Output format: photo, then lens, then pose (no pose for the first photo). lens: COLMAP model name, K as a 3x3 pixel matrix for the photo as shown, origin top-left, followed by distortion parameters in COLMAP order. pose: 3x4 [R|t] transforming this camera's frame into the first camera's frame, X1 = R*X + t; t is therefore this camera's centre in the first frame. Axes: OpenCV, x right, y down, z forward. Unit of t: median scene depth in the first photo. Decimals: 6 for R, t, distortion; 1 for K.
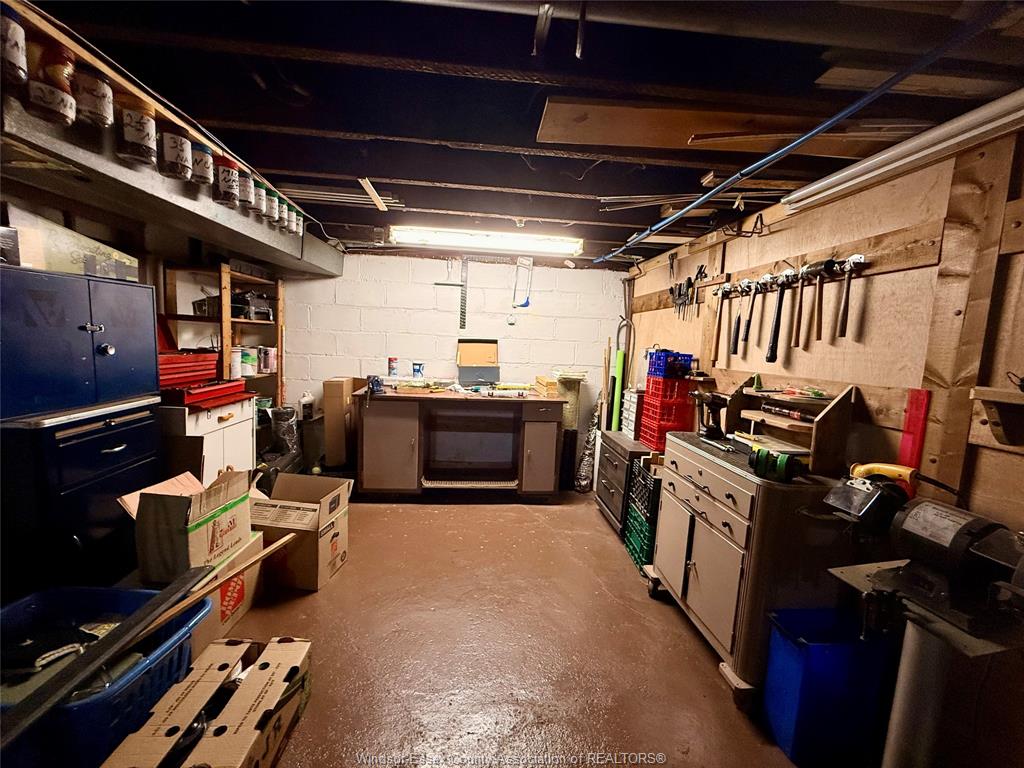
lens RADIAL K [[406.2, 0, 510.6], [0, 406.2, 384.1], [0, 0, 1]] dist [-0.008645, 0.000329]
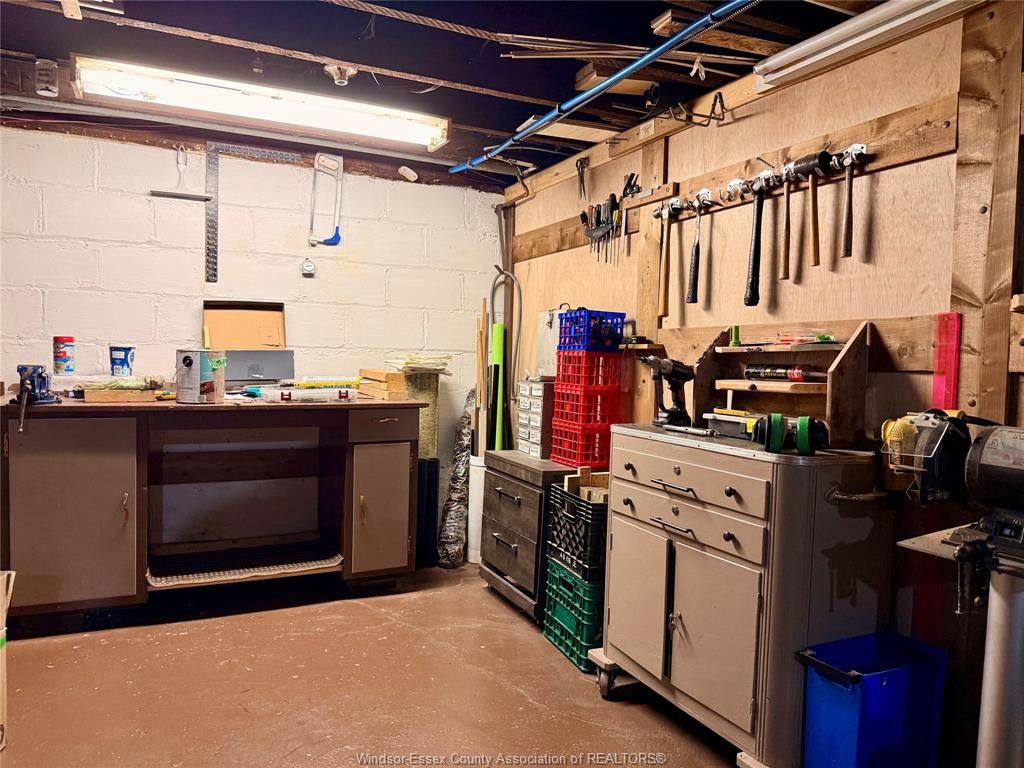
lens RADIAL K [[714.0, 0, 513.9], [0, 714.0, 389.1], [0, 0, 1]] dist [0.047107, -0.087538]
pose [[0.936778, -0.039139, 0.347729, -0.144369], [0.055417, 0.997778, -0.036987, 0.101307], [-0.345509, 0.053919, 0.936865, 0.015228]]
